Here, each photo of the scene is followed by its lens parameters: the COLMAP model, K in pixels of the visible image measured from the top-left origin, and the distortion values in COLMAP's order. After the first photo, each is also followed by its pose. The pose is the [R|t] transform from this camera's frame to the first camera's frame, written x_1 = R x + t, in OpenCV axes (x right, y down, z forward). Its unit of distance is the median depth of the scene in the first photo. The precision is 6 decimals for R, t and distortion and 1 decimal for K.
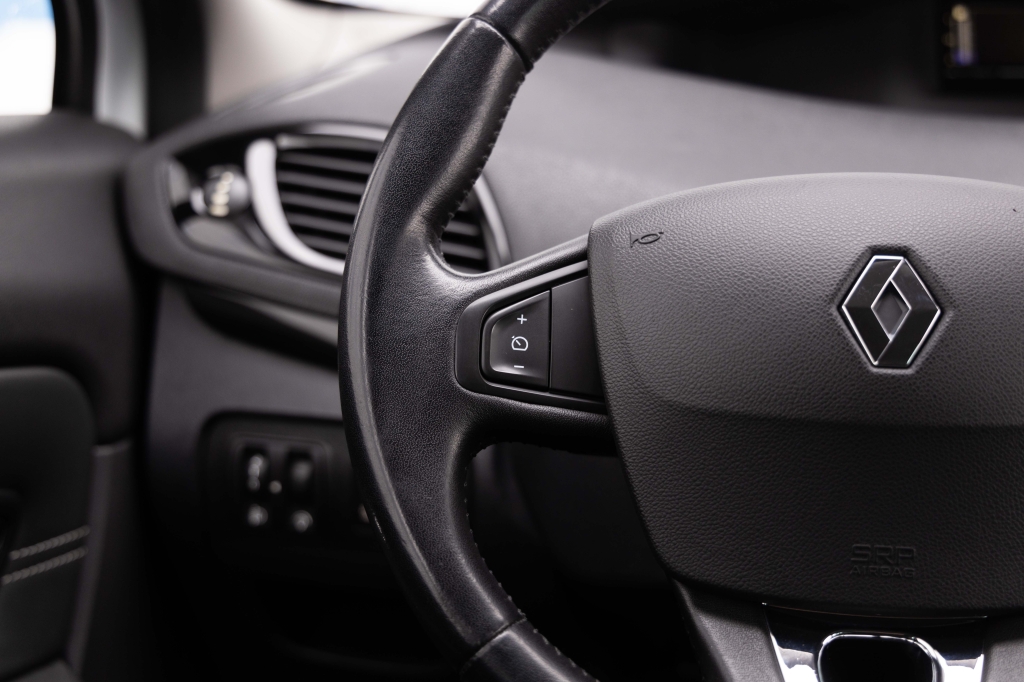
lens RADIAL K [[1473.9, 0, 512.0], [0, 1473.9, 341.0], [0, 0, 1]] dist [0.008960, -0.046781]
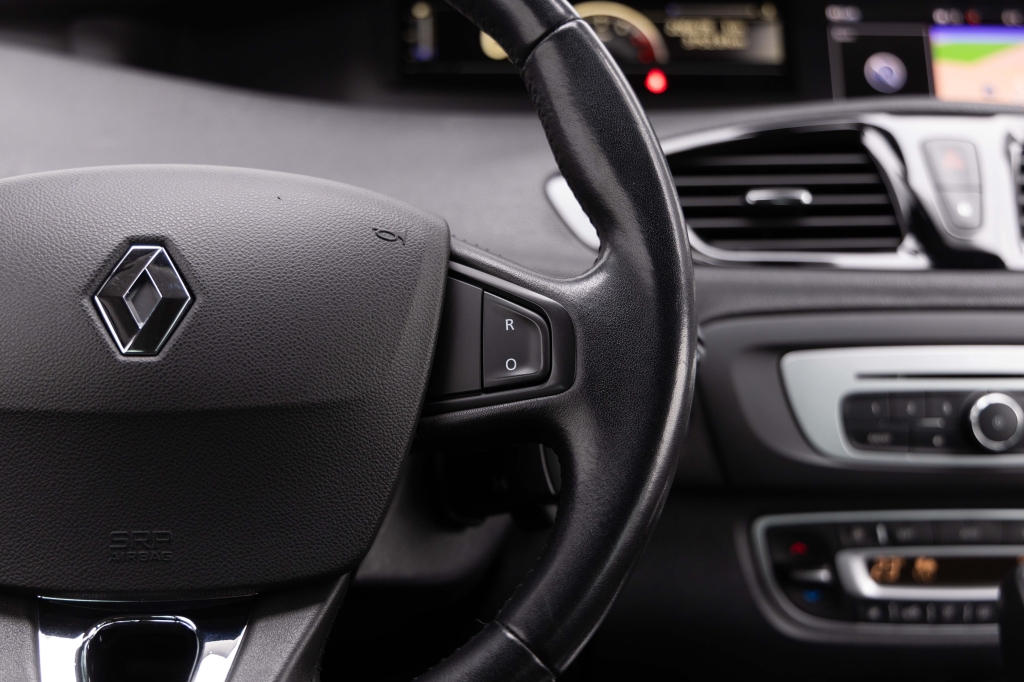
lens RADIAL K [[1473.9, 0, 512.0], [0, 1473.9, 341.0], [0, 0, 1]] dist [0.008960, -0.046781]
pose [[0.983675, -0.040824, 0.175262, 0.329168], [0.041032, 0.999155, 0.002438, 0.015929], [-0.175214, 0.004793, 0.984519, -0.045006]]
